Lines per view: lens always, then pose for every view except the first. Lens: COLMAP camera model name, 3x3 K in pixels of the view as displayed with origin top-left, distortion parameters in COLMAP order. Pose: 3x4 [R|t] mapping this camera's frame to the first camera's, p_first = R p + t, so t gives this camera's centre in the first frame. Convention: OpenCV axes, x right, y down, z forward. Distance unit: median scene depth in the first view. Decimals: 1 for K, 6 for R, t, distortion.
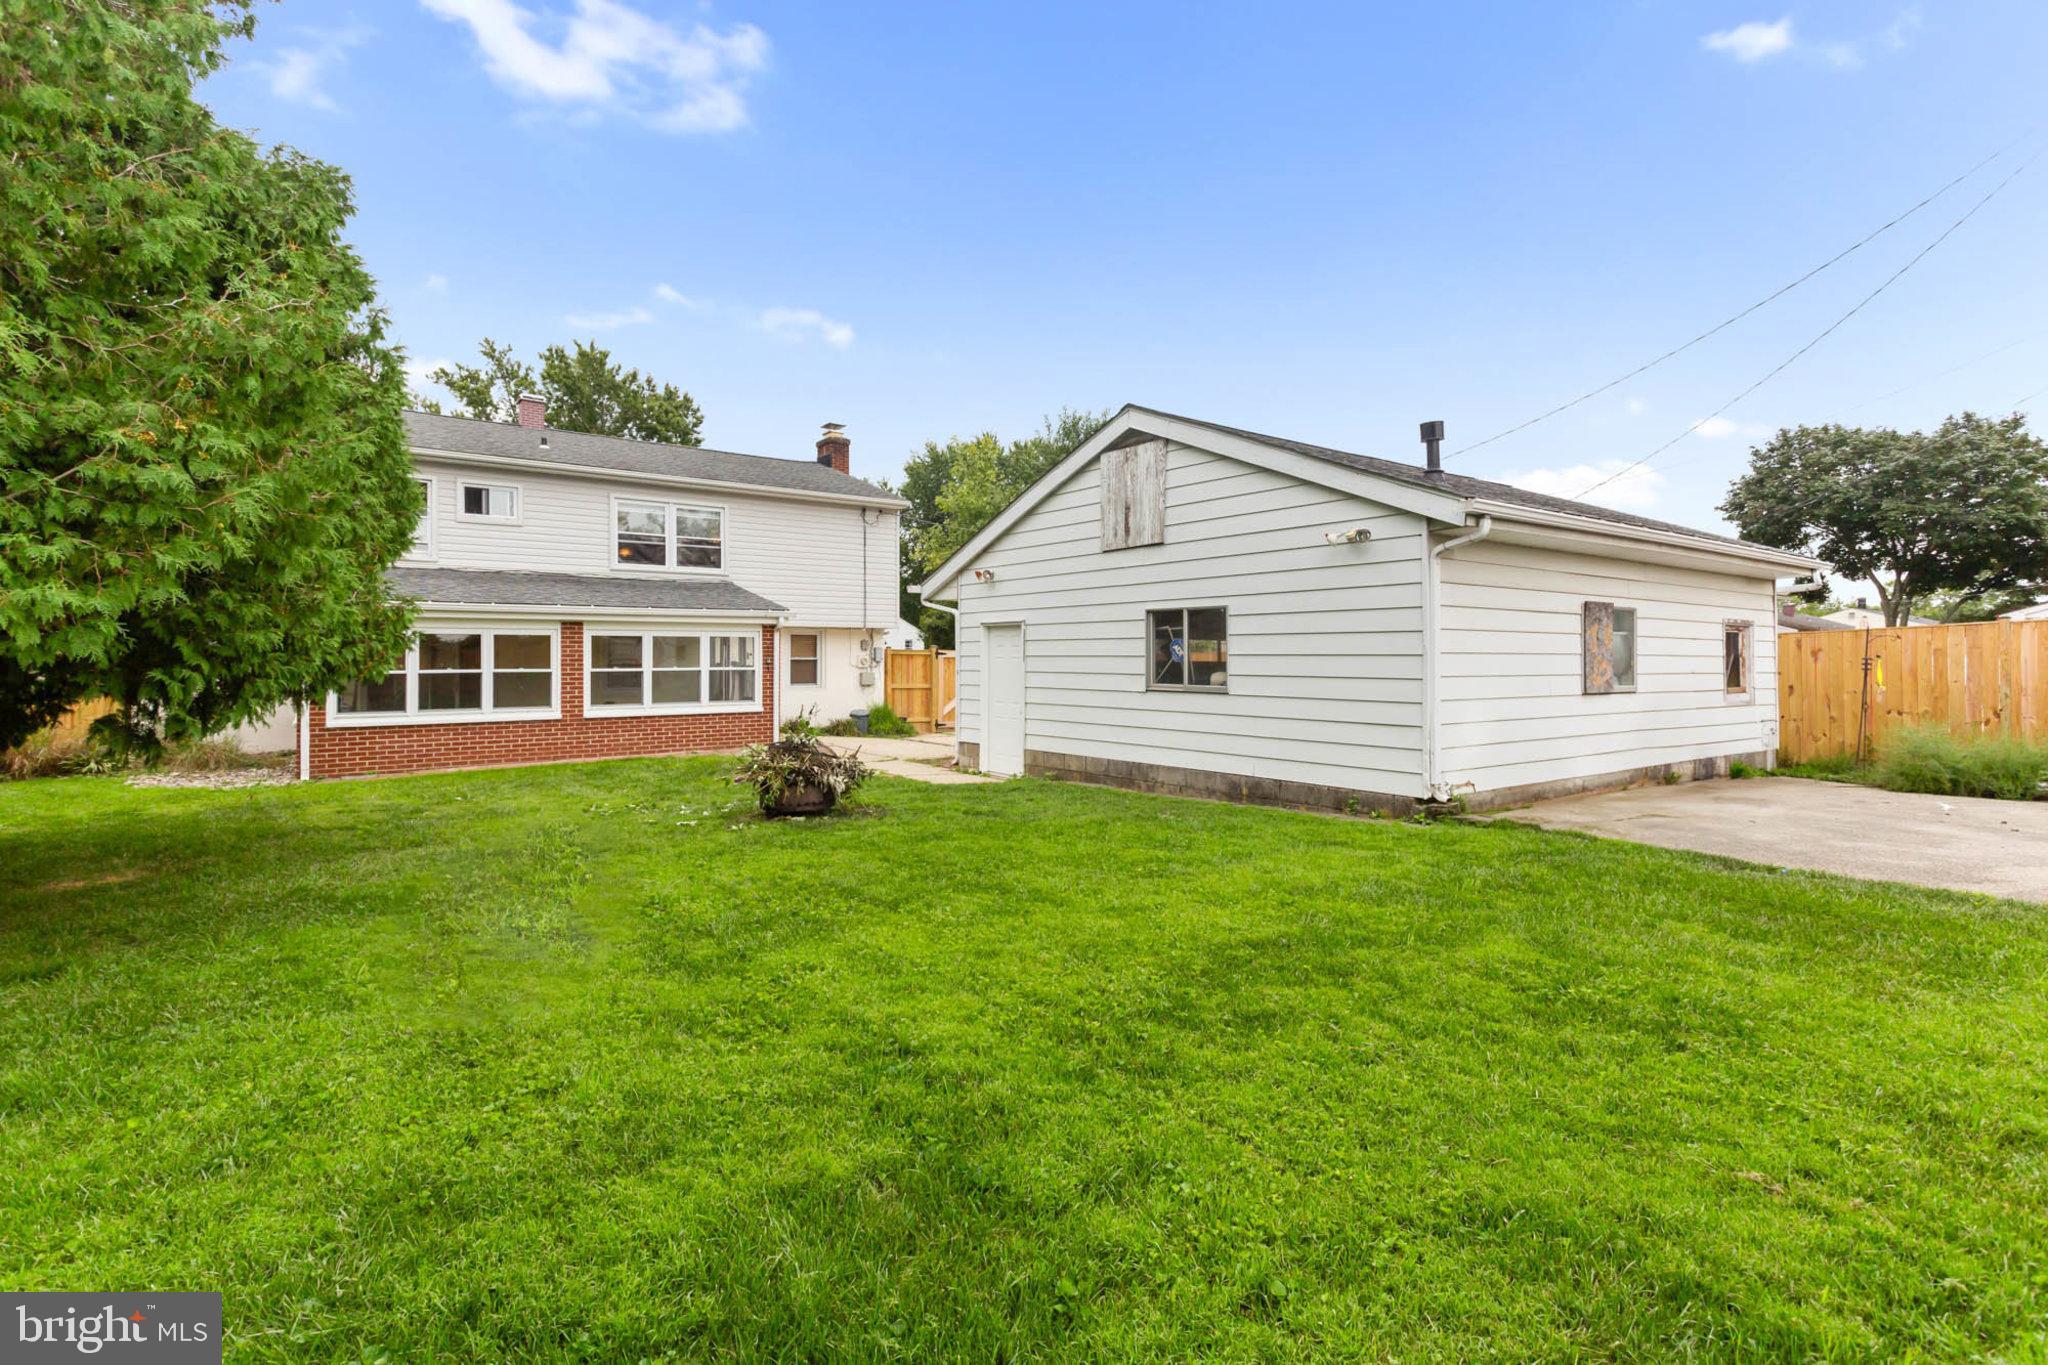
lens RADIAL K [[966.5, 0, 1018.1], [0, 966.5, 656.3], [0, 0, 1]] dist [0.019684, 0.000128]
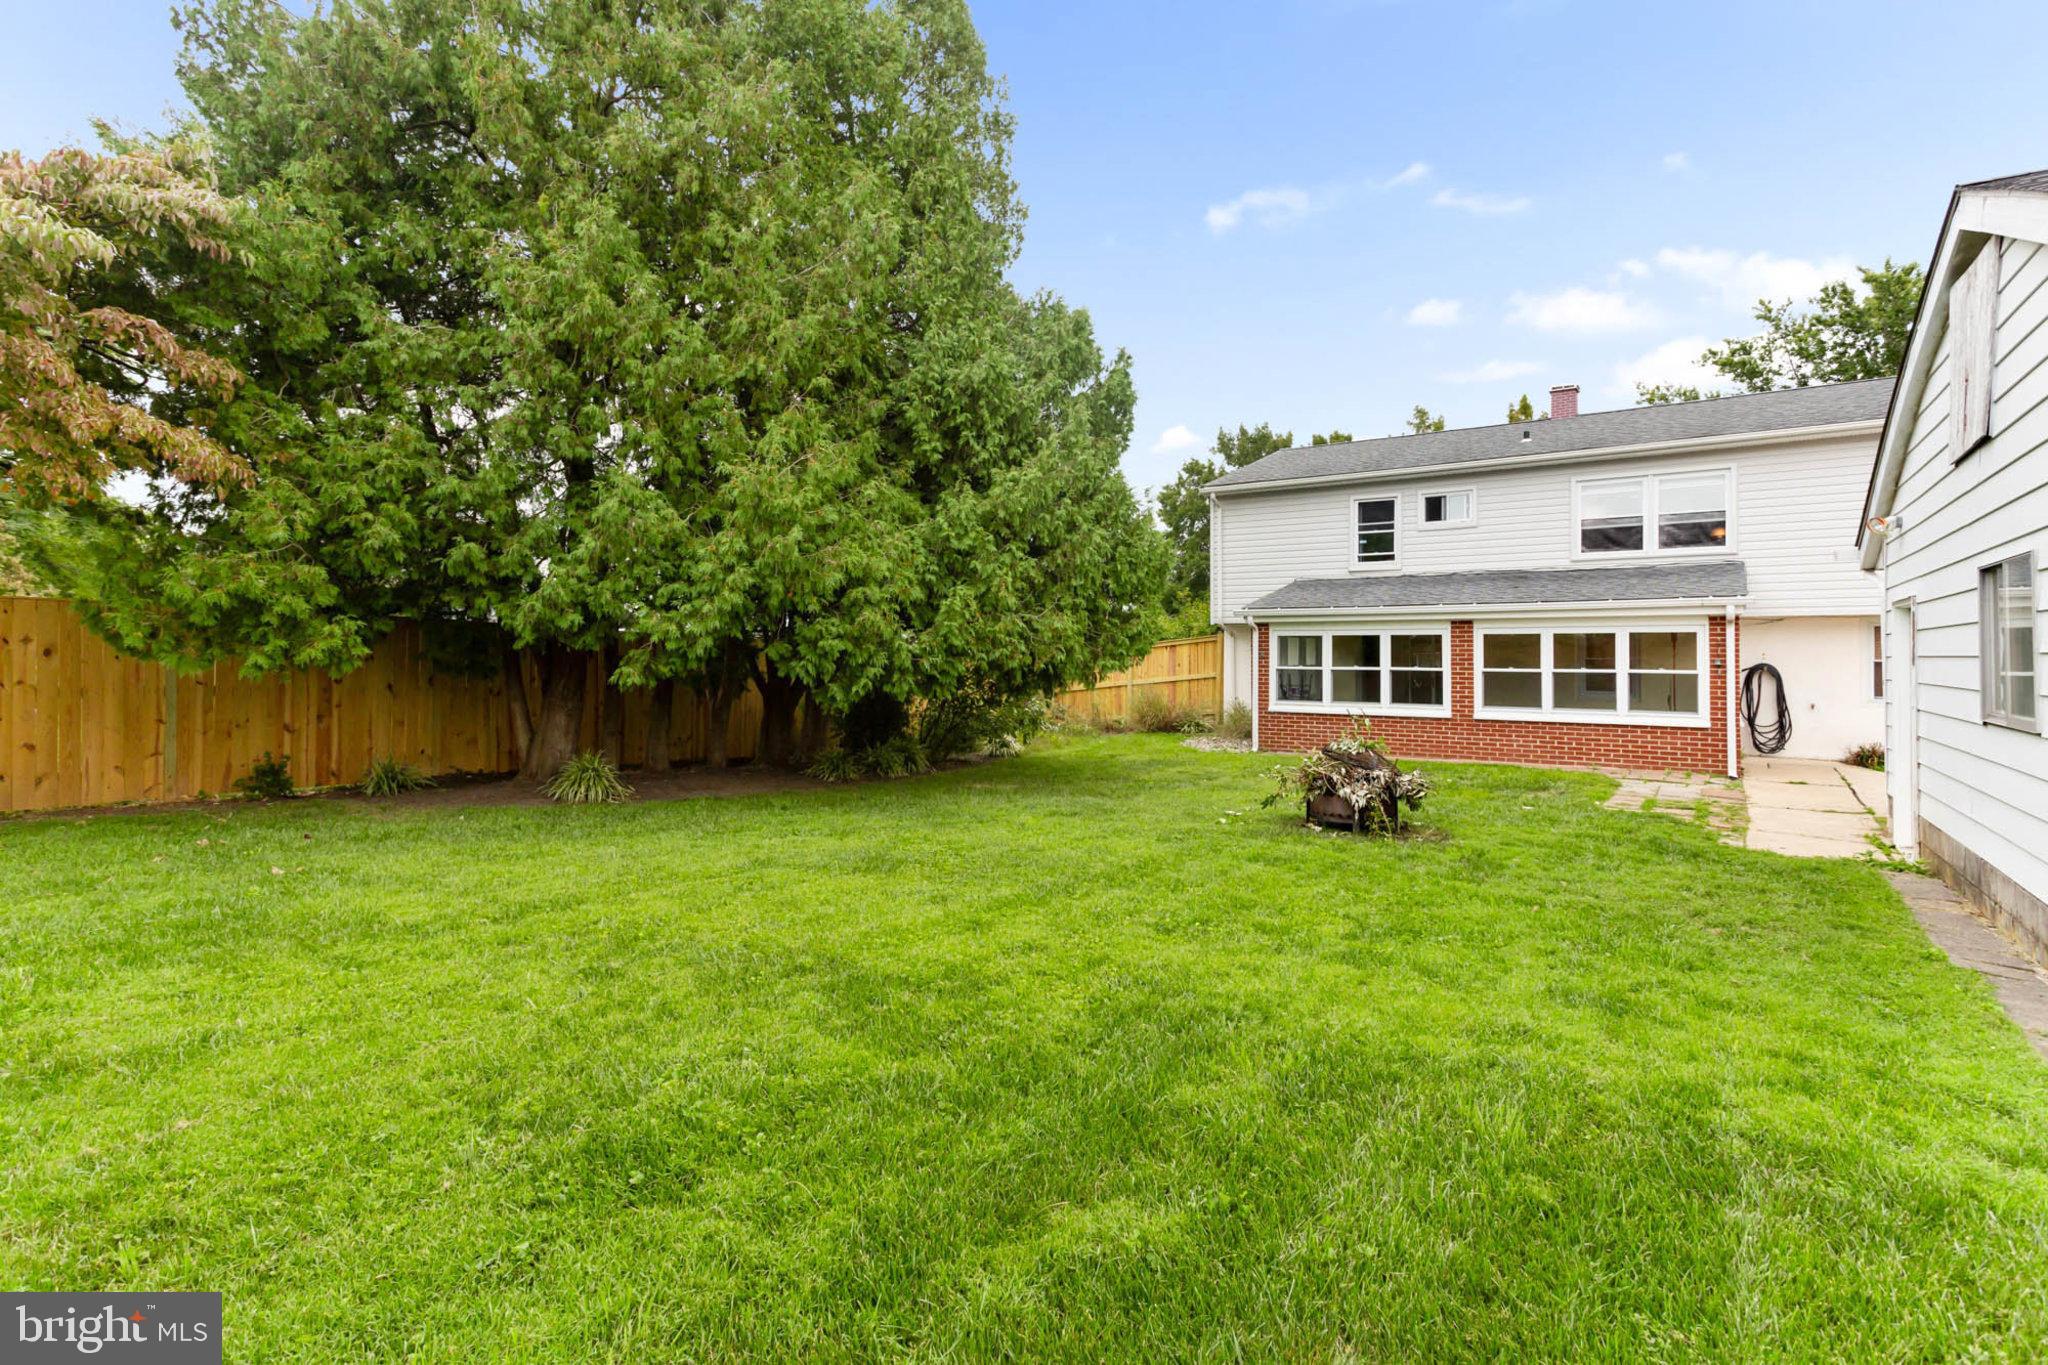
lens RADIAL K [[984.9, 0, 1027.4], [0, 984.9, 640.3], [0, 0, 1]] dist [0.021801, 0.000662]
pose [[0.339090, -0.011277, -0.940686, 0.323036], [-0.004274, 0.999899, -0.013528, -0.000029], [0.940744, 0.008607, 0.339008, 0.230540]]
